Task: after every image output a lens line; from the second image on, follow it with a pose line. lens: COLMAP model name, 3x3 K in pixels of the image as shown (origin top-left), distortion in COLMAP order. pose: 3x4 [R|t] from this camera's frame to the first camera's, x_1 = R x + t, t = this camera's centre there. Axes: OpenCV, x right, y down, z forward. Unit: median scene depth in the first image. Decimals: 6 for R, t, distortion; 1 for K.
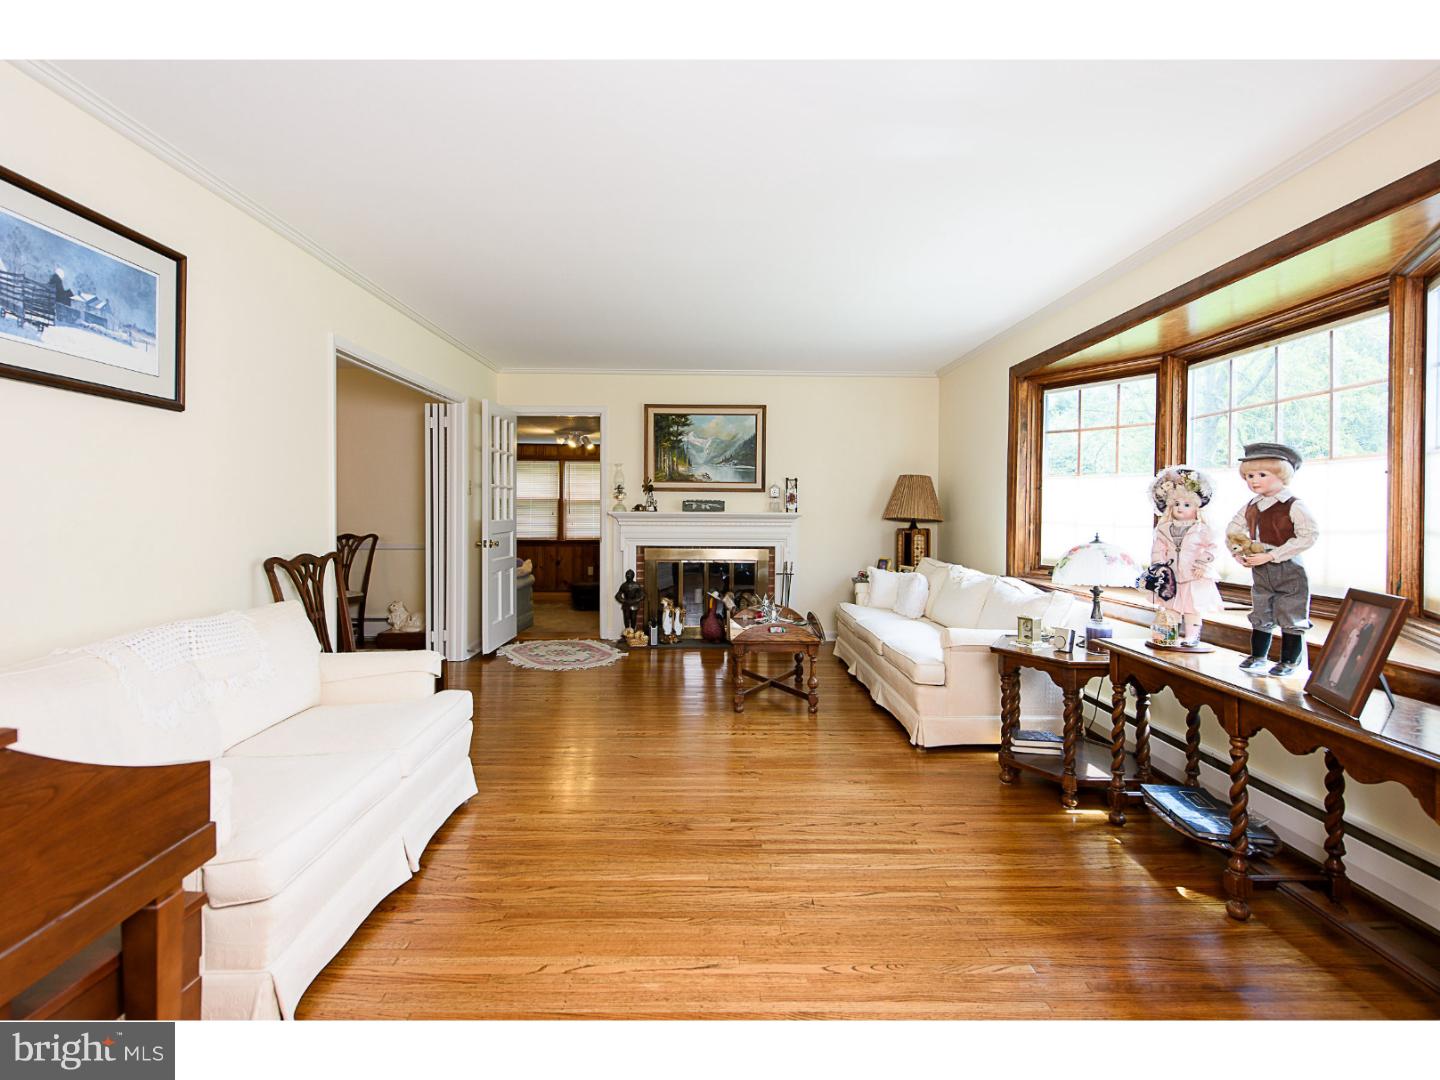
lens RADIAL K [[740.1, 0, 720.0], [0, 740.1, 540.0], [0, 0, 1]] dist [0.002739, -0.009510]
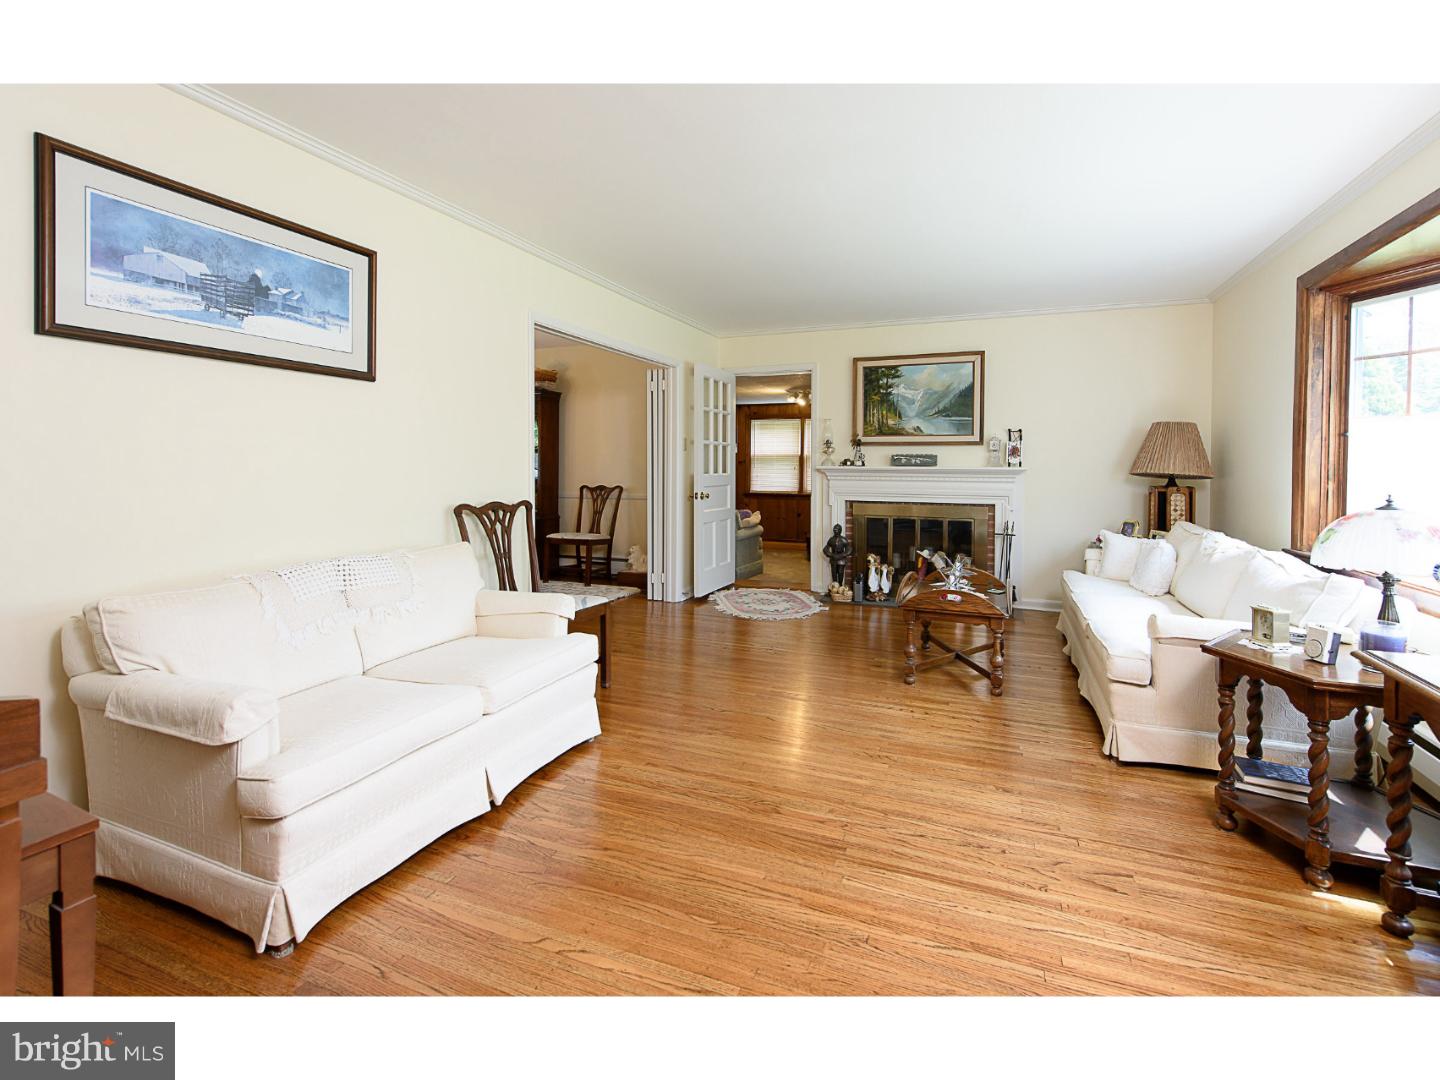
lens RADIAL K [[680.8, 0, 719.8], [0, 680.8, 492.8], [0, 0, 1]] dist [0.000247, -0.001498]
pose [[0.916535, 0.015183, -0.399667, 0.126473], [-0.015763, 0.999874, 0.001836, -0.001992], [0.399644, 0.004617, 0.916659, 0.113615]]
